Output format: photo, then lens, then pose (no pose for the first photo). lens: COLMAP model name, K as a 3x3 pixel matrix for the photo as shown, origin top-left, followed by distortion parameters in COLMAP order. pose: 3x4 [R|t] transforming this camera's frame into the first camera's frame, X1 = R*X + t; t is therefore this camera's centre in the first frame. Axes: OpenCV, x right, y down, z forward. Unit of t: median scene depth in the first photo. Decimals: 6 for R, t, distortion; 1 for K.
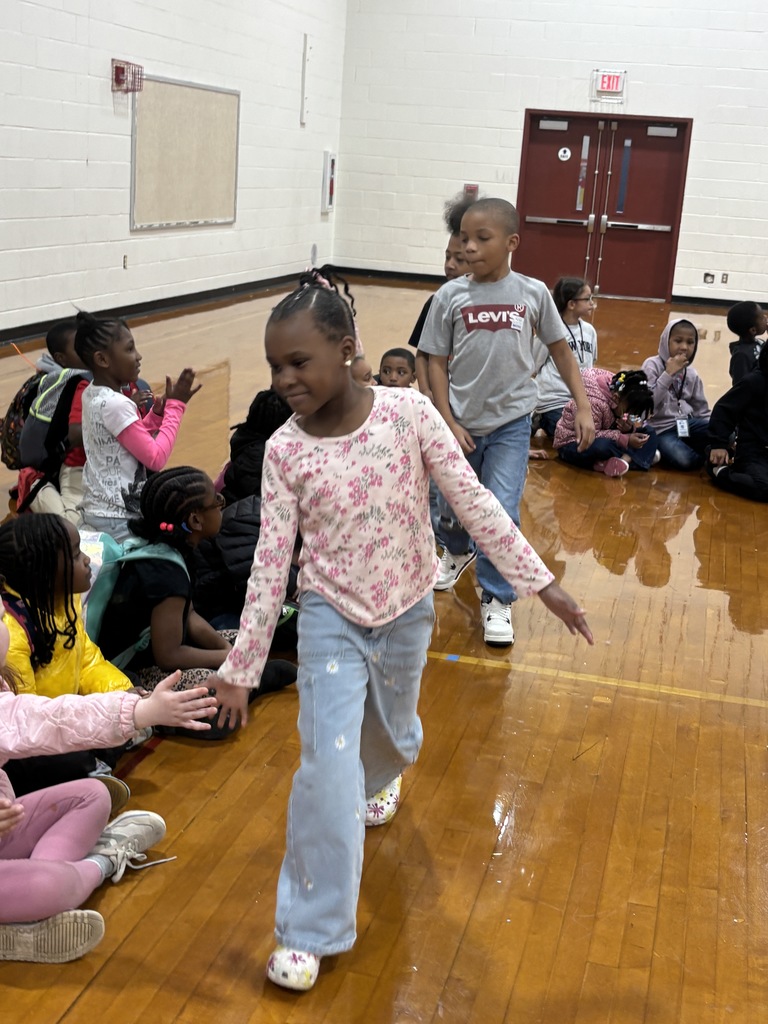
lens RADIAL K [[1386.4, 0, 384.0], [0, 1386.4, 512.0], [0, 0, 1]] dist [0.223357, -0.891325]
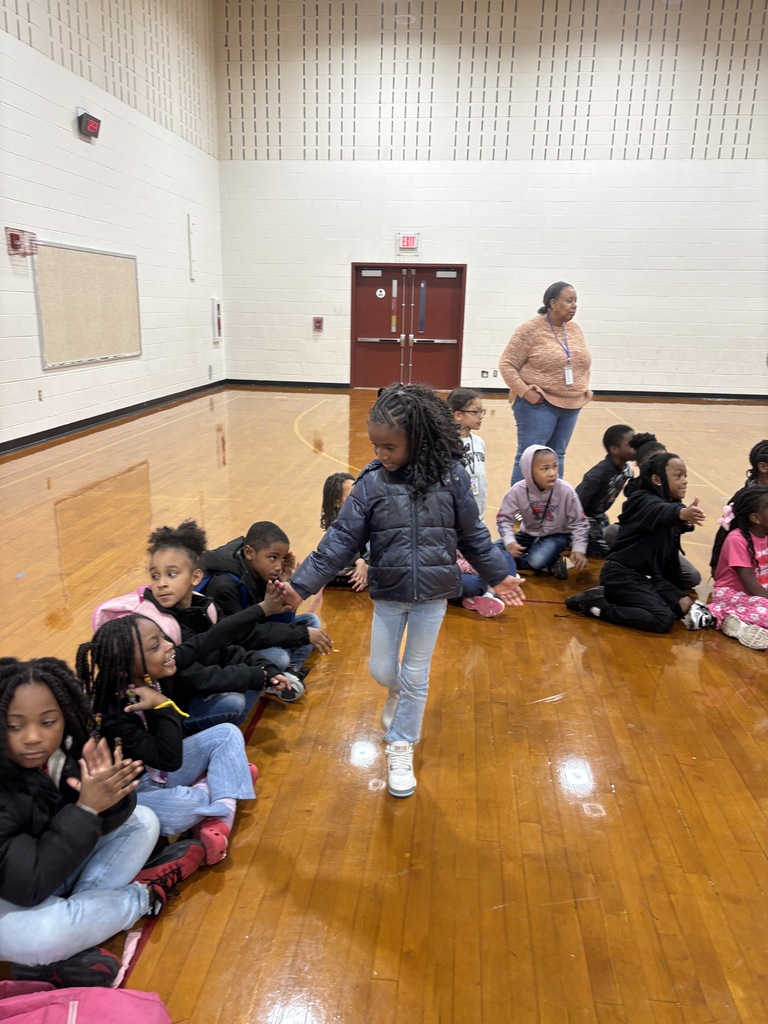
lens RADIAL K [[774.0, 0, 379.1], [0, 774.0, 533.7], [0, 0, 1]] dist [0.006097, 0.001977]
pose [[0.989958, -0.082172, 0.115026, 0.060901], [0.076983, 0.995835, 0.048851, -0.191768], [-0.118561, -0.039505, 0.992161, 0.801829]]
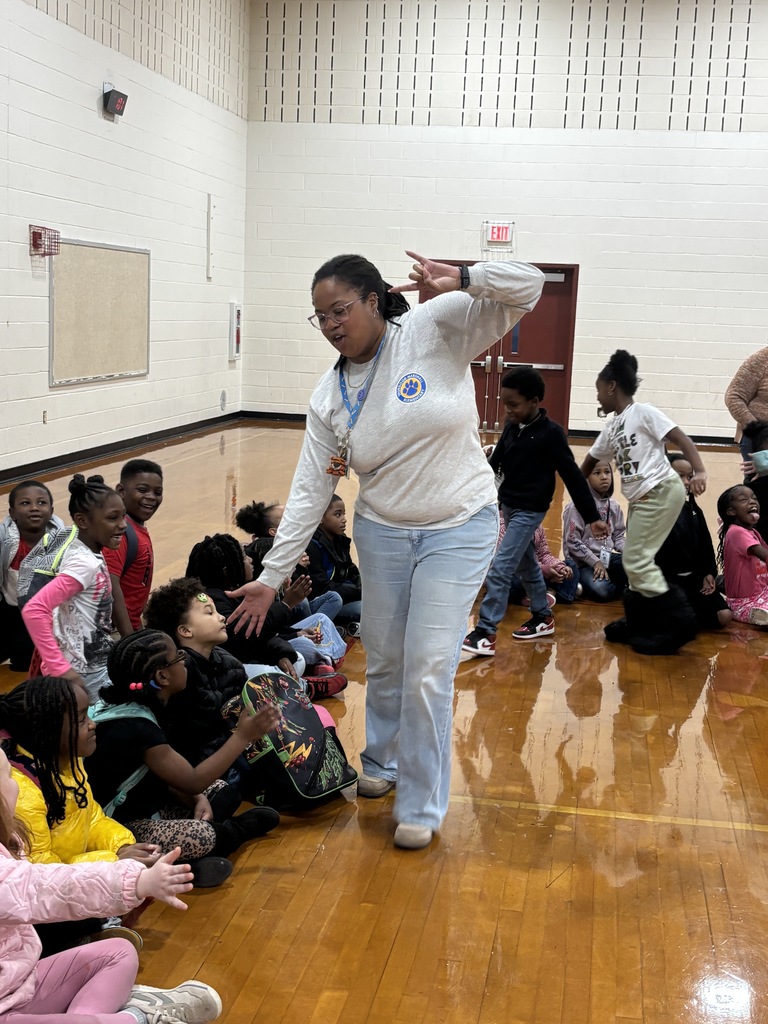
lens RADIAL K [[1386.4, 0, 384.0], [0, 1386.4, 512.0], [0, 0, 1]] dist [0.223357, -0.891325]
pose [[0.996444, -0.036783, 0.075810, -0.051761], [0.043745, 0.994768, -0.092318, -0.012573], [-0.072018, 0.095306, 0.992839, -0.073040]]
